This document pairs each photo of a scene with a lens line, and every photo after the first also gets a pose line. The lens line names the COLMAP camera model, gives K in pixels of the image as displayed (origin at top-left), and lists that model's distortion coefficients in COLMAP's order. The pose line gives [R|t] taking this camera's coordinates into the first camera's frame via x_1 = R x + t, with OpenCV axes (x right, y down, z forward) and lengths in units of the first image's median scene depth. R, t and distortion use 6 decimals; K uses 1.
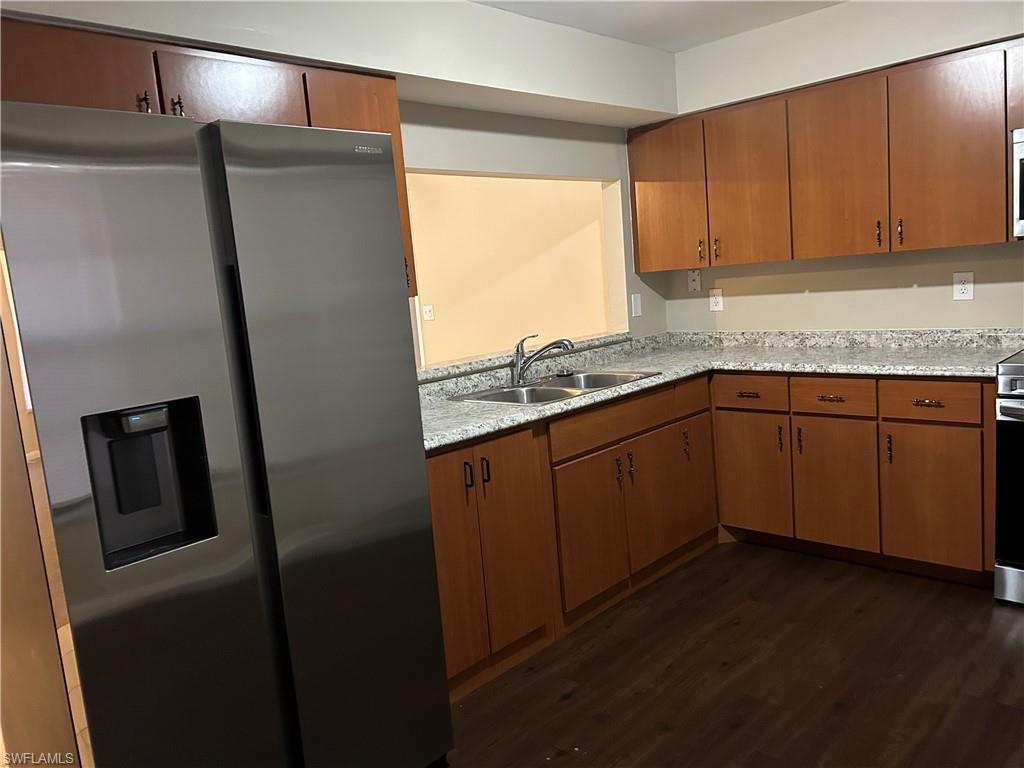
lens RADIAL K [[769.3, 0, 509.6], [0, 769.3, 383.6], [0, 0, 1]] dist [0.052916, -0.051006]
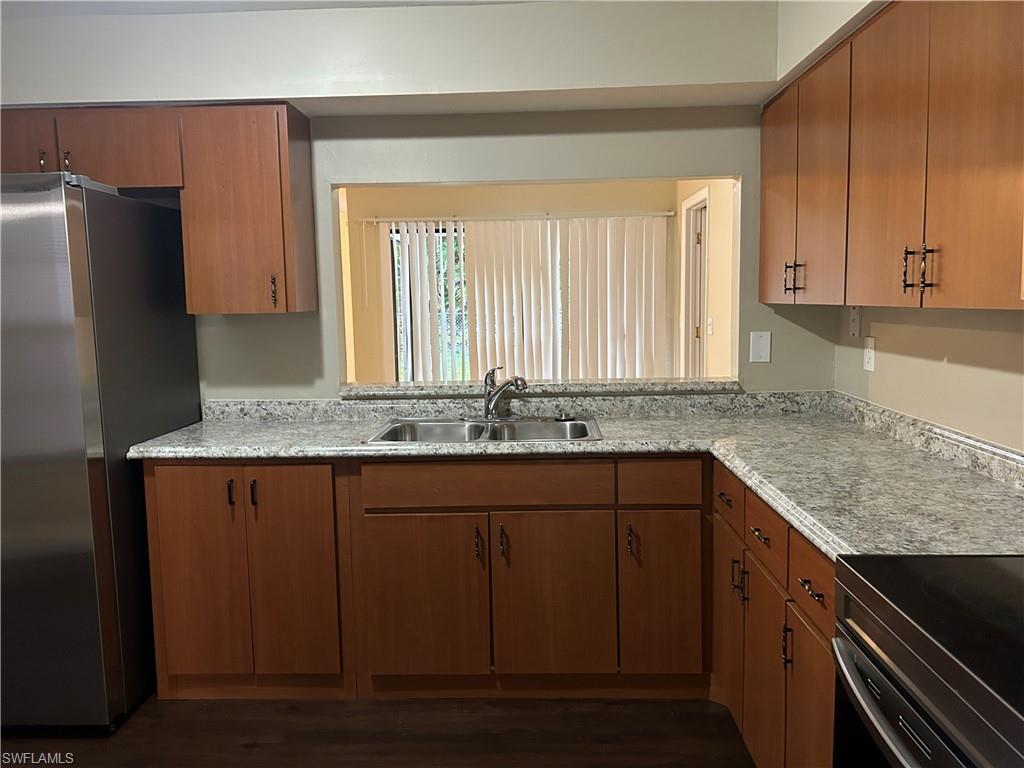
lens RADIAL K [[769.3, 0, 506.1], [0, 769.3, 376.3], [0, 0, 1]] dist [0.052916, -0.051006]
pose [[0.668067, 0.150478, -0.728727, 0.682072], [-0.140617, 0.987223, 0.074943, -0.120226], [0.730693, 0.052404, 0.680692, 0.415152]]
